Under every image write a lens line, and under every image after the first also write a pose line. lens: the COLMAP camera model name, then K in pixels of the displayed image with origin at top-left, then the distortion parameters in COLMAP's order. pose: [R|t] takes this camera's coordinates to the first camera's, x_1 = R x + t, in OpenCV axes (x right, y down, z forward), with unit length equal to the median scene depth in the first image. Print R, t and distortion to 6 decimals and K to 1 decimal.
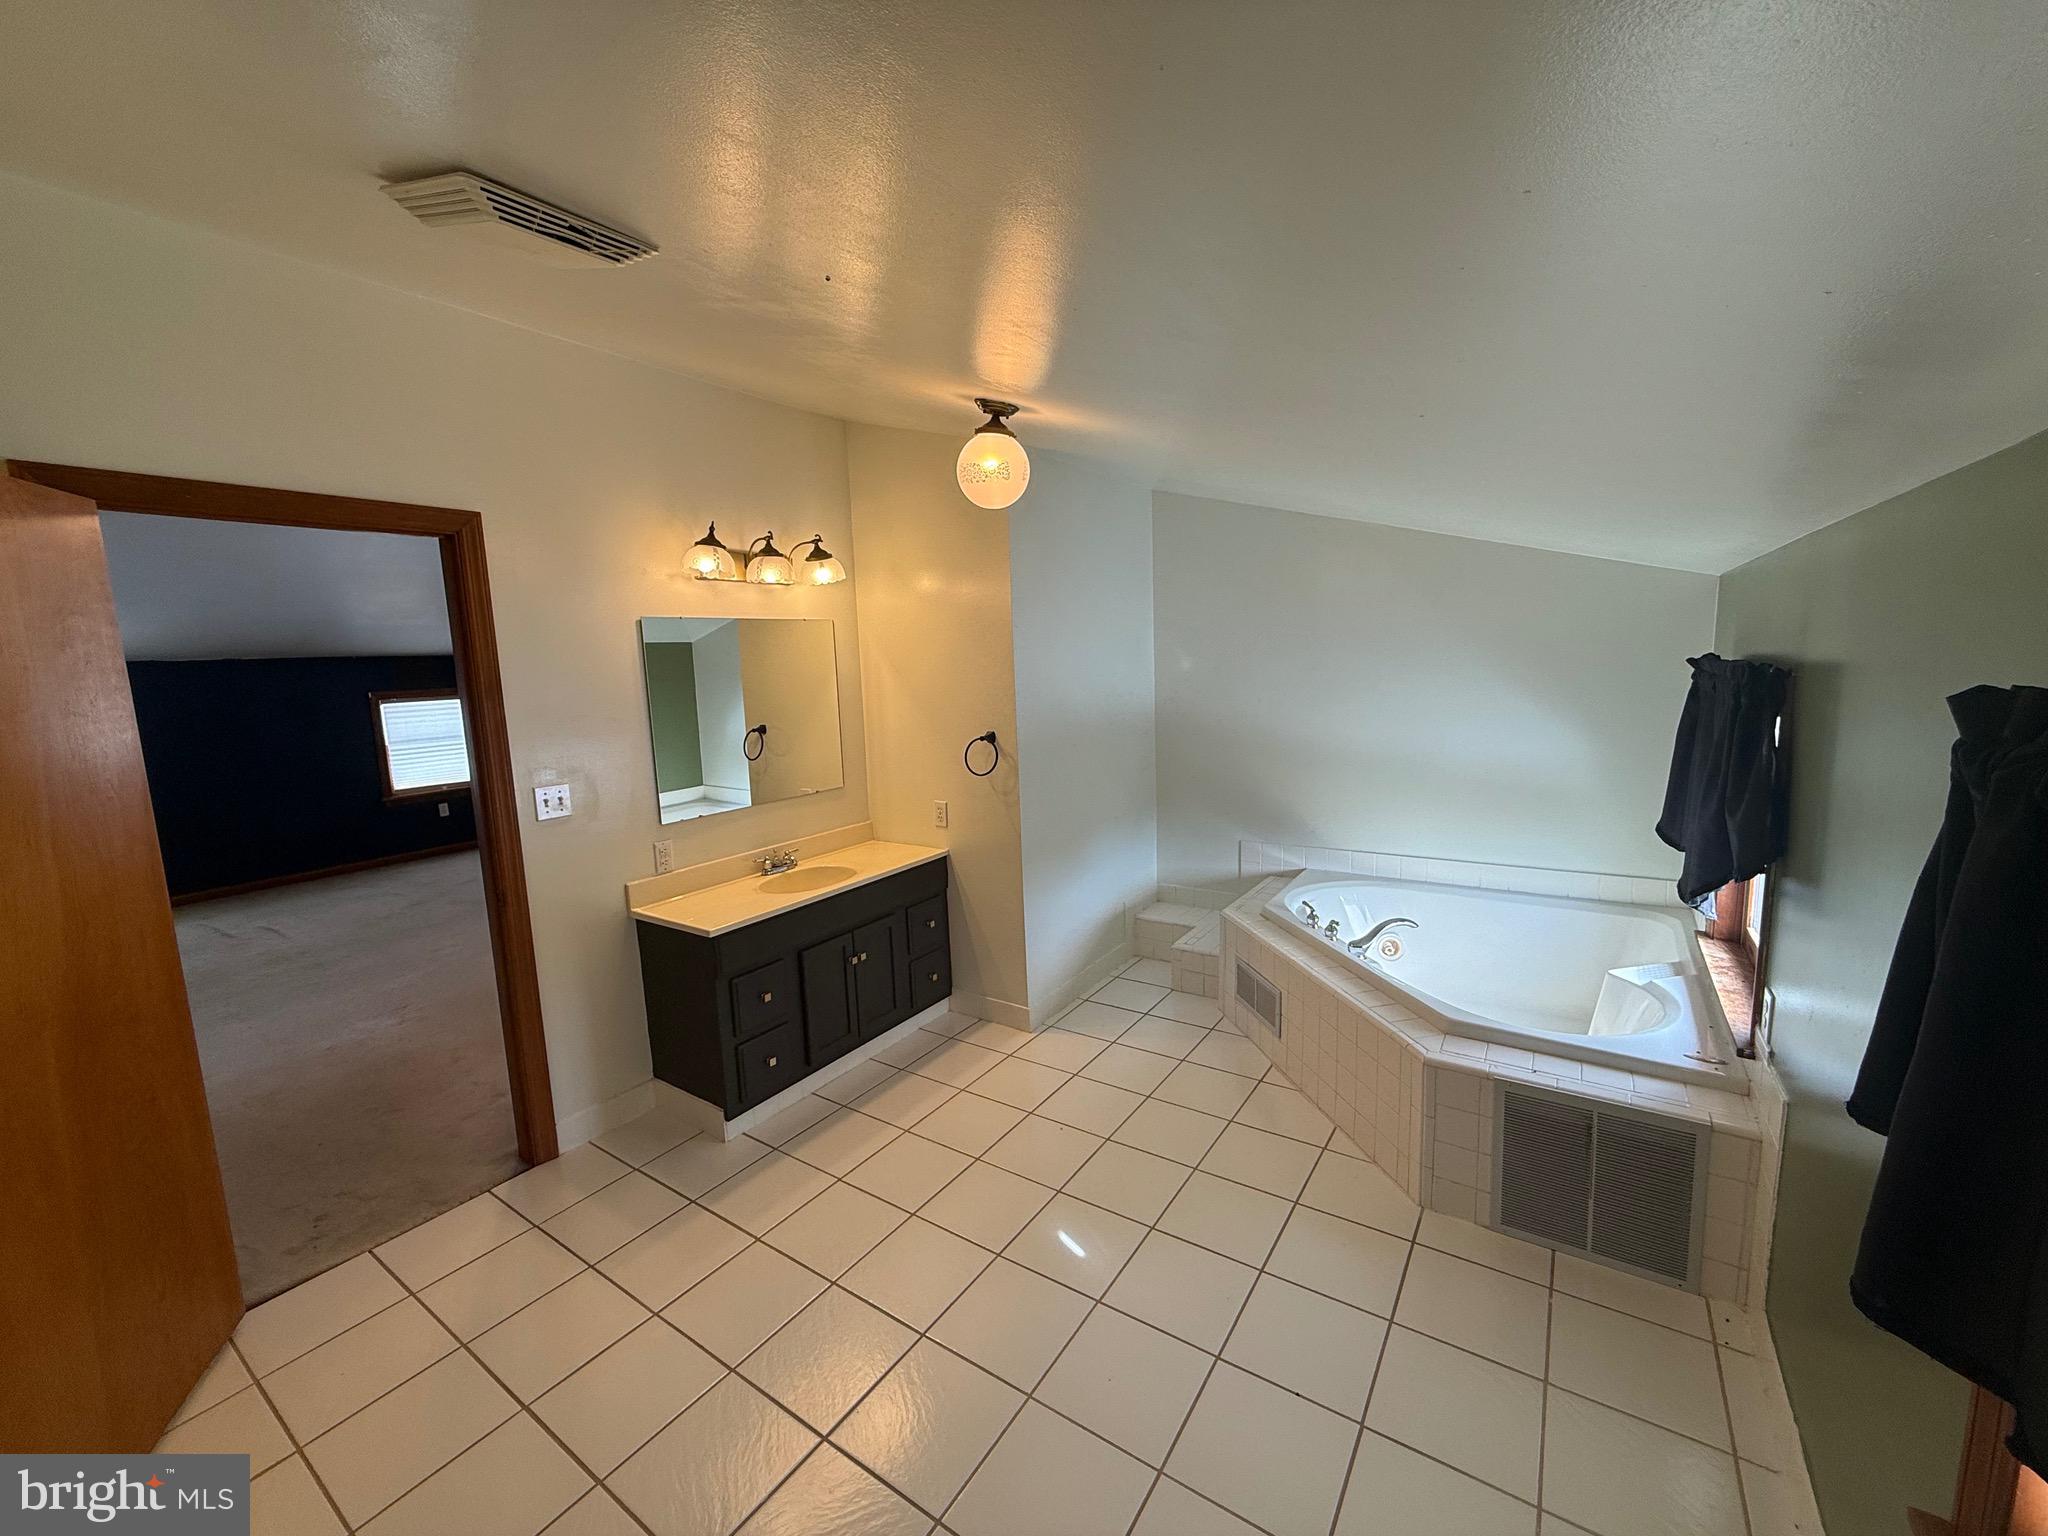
lens RADIAL K [[816.7, 0, 1017.8], [0, 816.7, 763.7], [0, 0, 1]] dist [-0.000664, 0.000148]
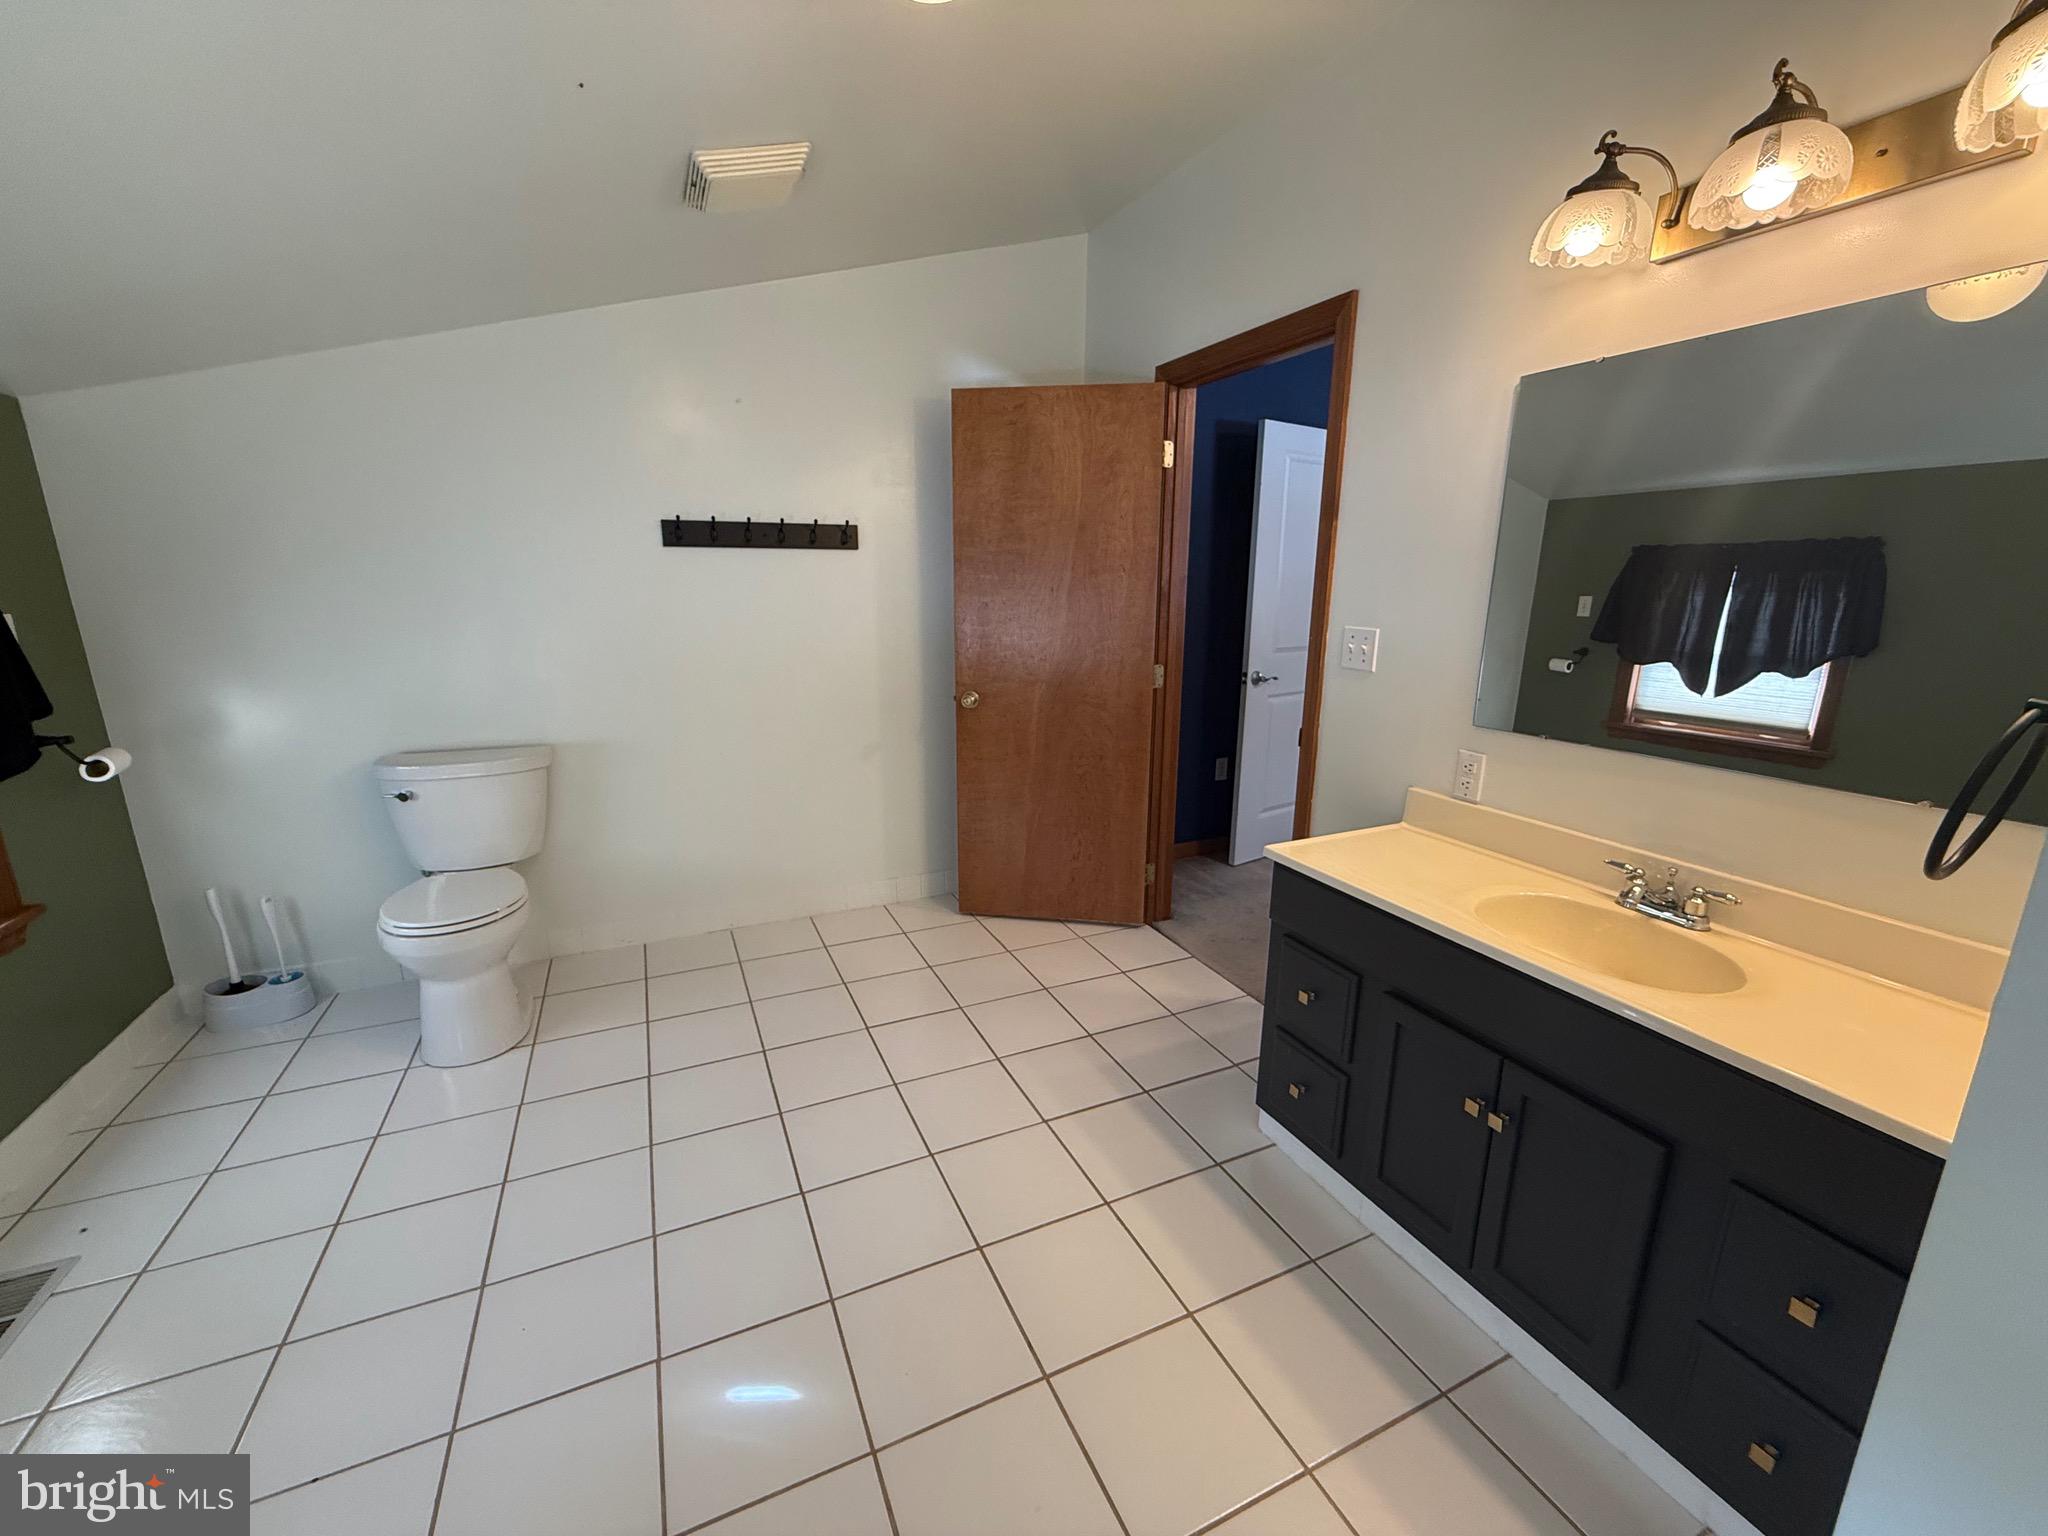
lens RADIAL K [[816.7, 0, 1020.6], [0, 816.7, 769.1], [0, 0, 1]] dist [-0.000664, 0.000148]
pose [[-0.517929, 0.224389, -0.825469, 0.309391], [-0.103364, 0.941496, 0.320783, -0.066582], [0.849155, 0.251467, -0.464435, 1.111166]]
